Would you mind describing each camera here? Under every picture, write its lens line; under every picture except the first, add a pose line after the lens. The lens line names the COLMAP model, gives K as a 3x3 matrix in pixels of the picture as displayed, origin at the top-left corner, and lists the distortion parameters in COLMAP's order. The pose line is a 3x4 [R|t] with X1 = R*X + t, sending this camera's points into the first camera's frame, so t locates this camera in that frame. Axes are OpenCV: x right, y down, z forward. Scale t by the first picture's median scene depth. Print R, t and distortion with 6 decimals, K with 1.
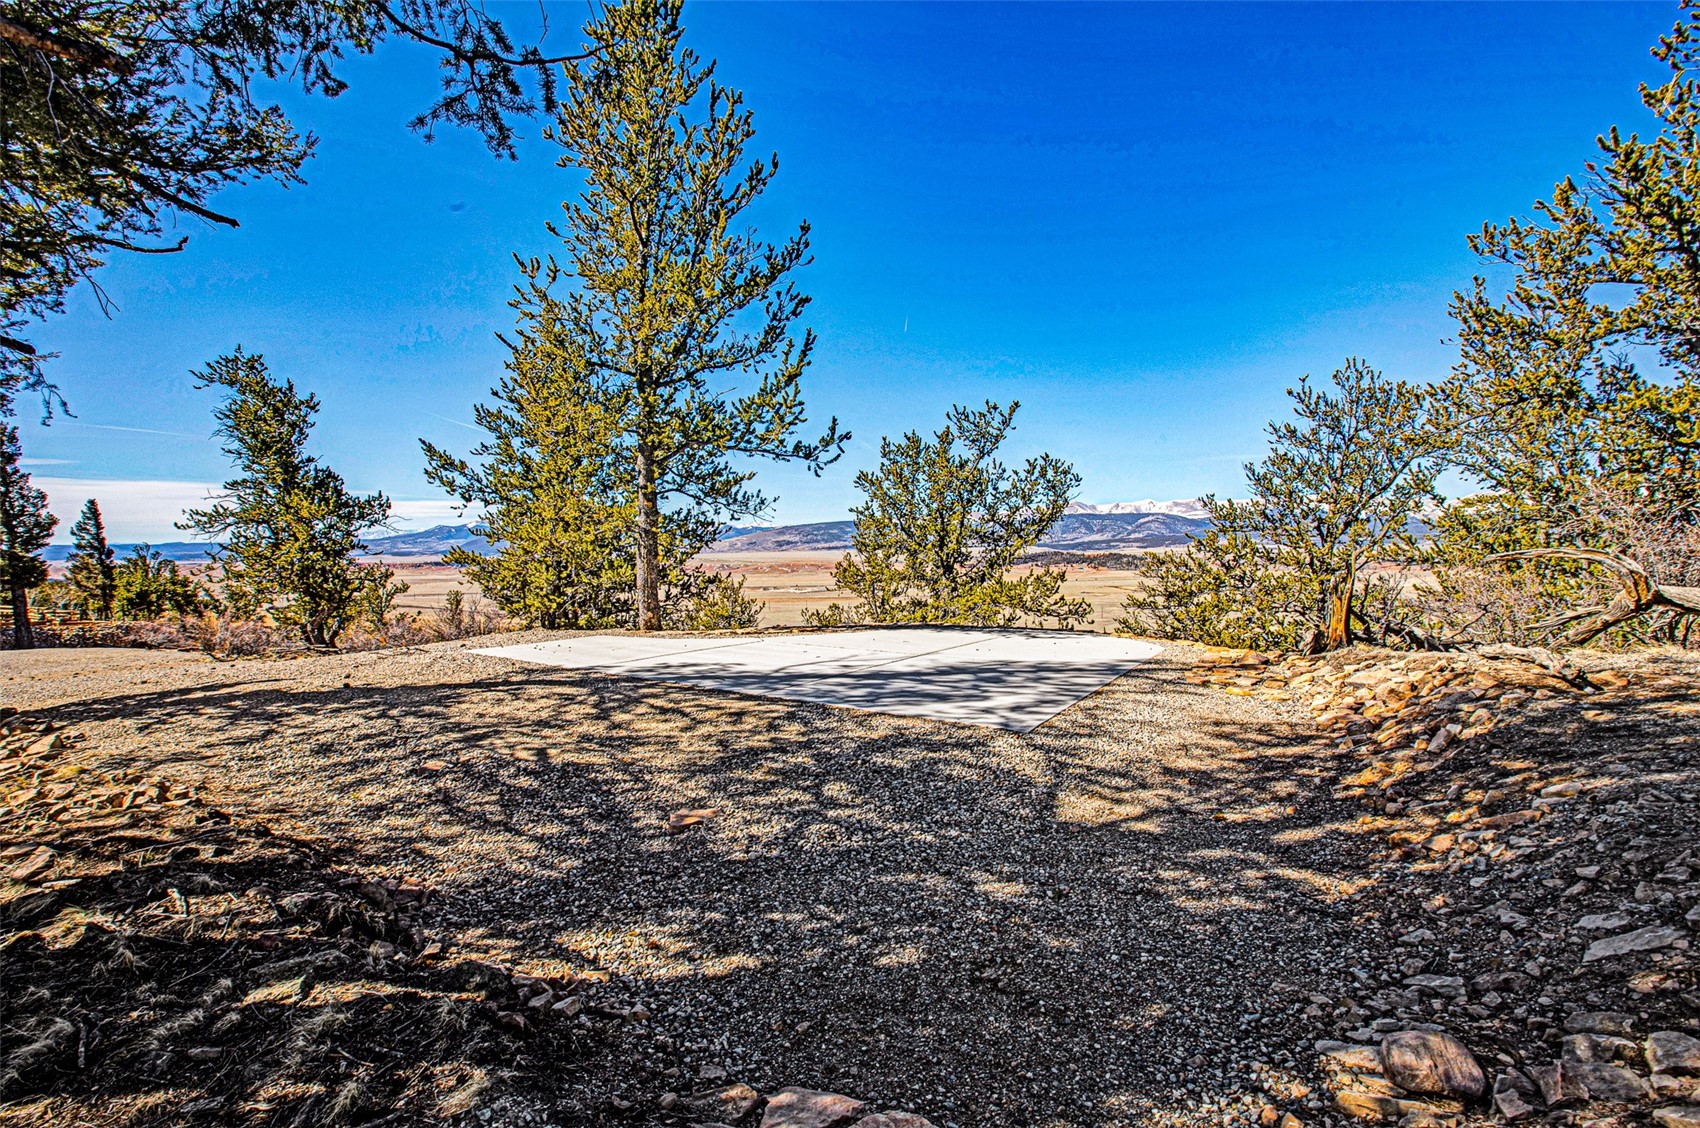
lens RADIAL K [[791.8, 0, 853.3], [0, 791.8, 574.0], [0, 0, 1]] dist [-0.068221, 0.023665]
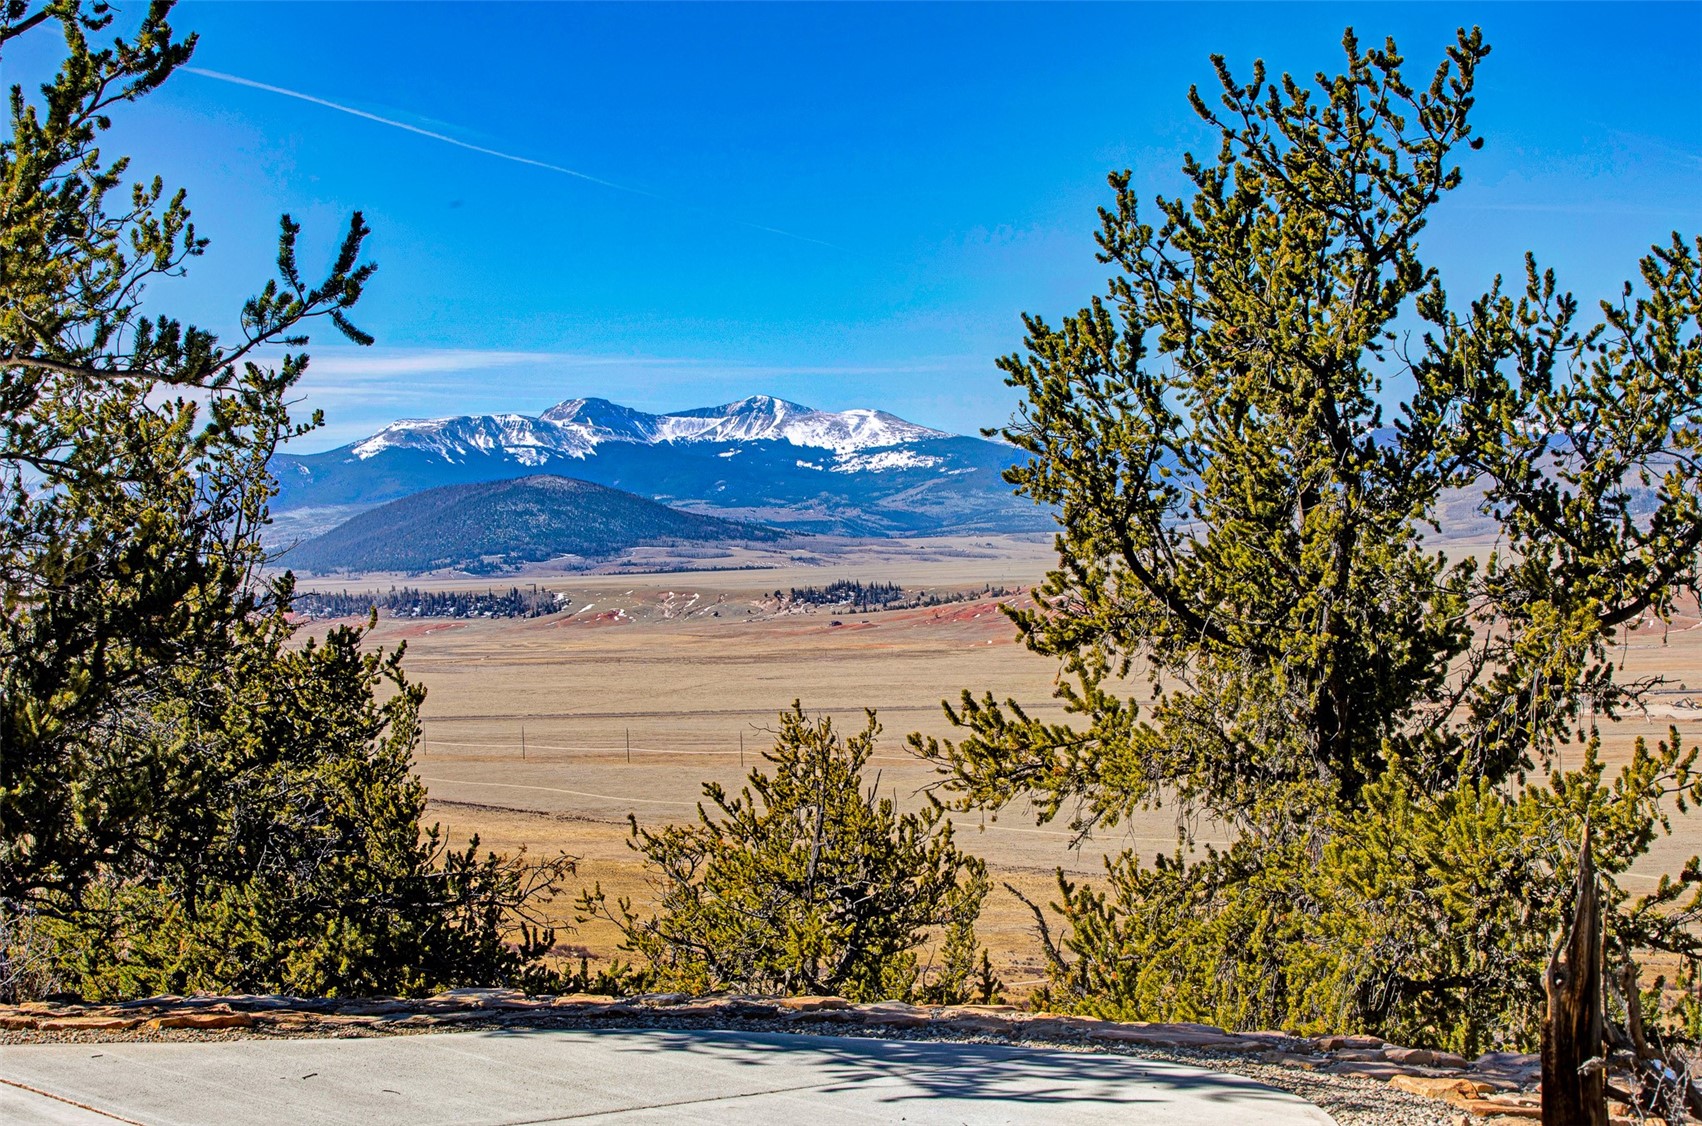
lens RADIAL K [[3417.3, 0, 855.7], [0, 3417.3, 607.2], [0, 0, 1]] dist [-0.331961, -0.211168]
pose [[0.948946, -0.006742, -0.315366, 0.304441], [0.004118, 0.999951, -0.008987, -0.034647], [0.315411, 0.007230, 0.948928, -0.001780]]
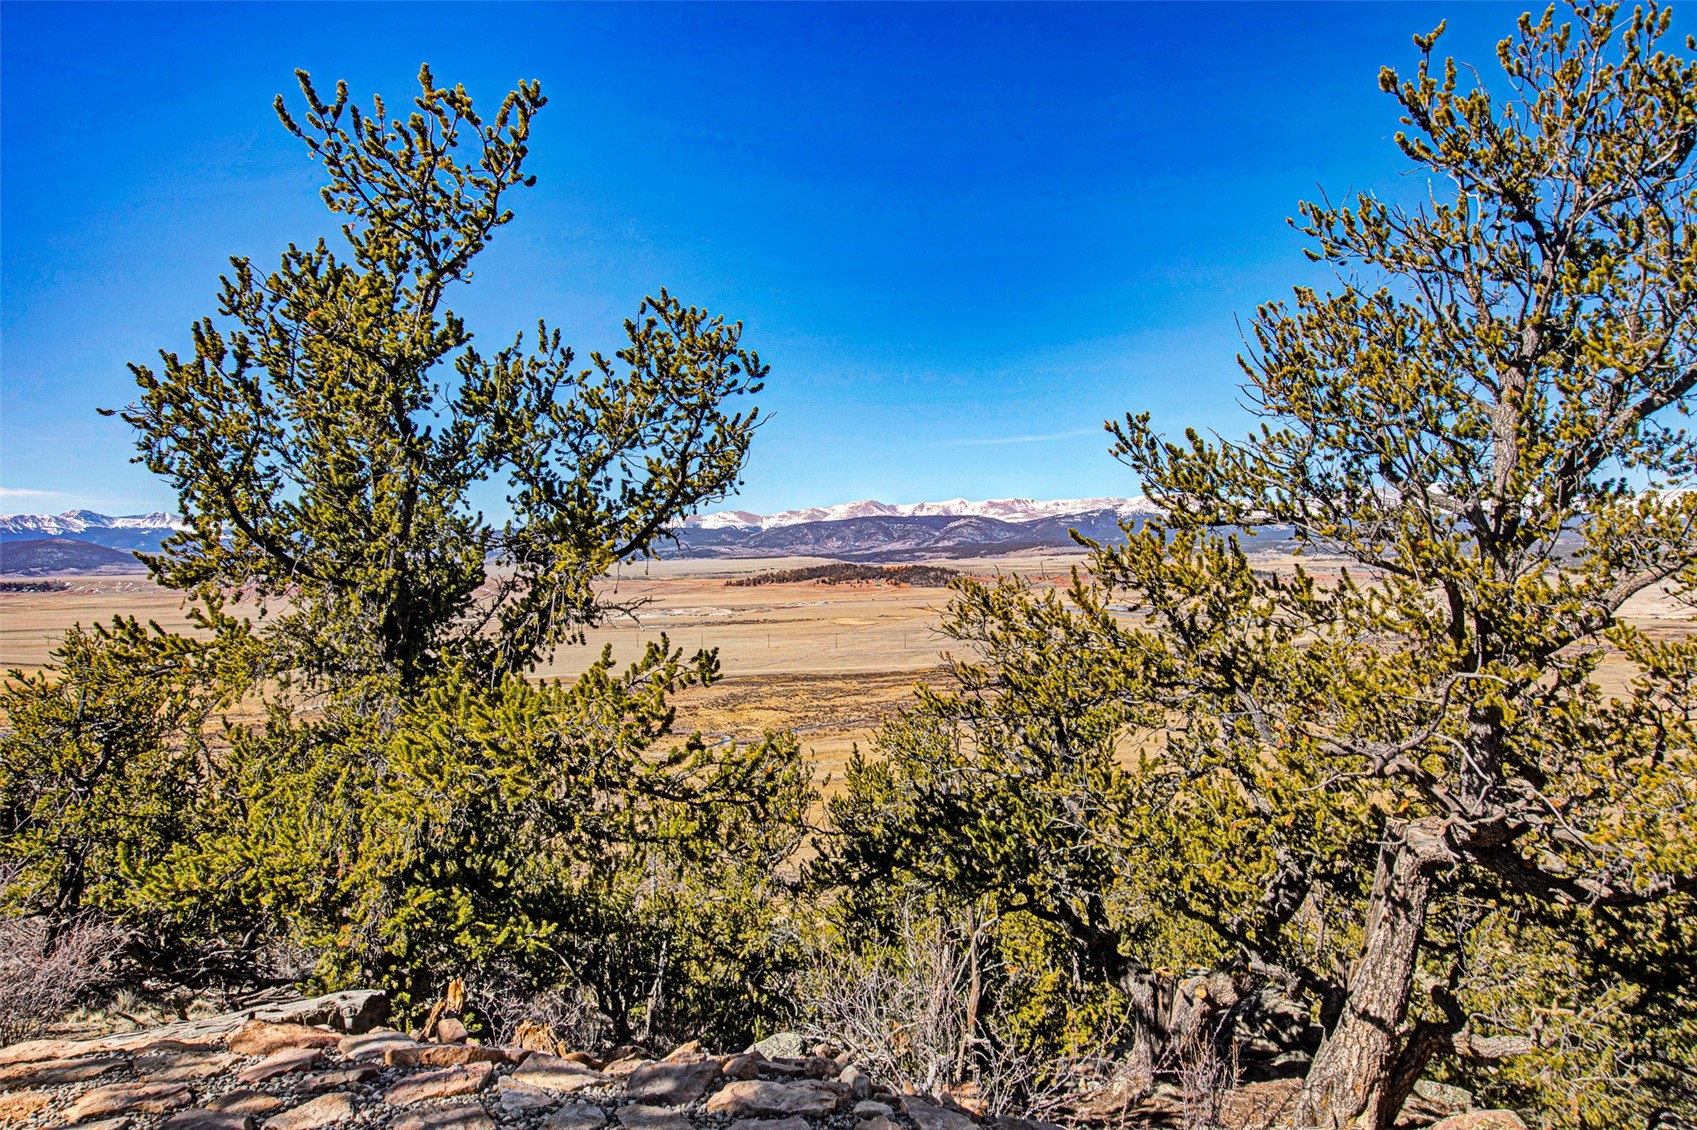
lens RADIAL K [[1022.9, 0, 841.6], [0, 1022.9, 569.0], [0, 0, 1]] dist [-0.049774, 0.052763]
pose [[0.970256, -0.004884, 0.242031, 0.200124], [0.010632, 0.999691, -0.022449, -0.024378], [-0.241847, 0.024354, 0.970009, 0.534931]]
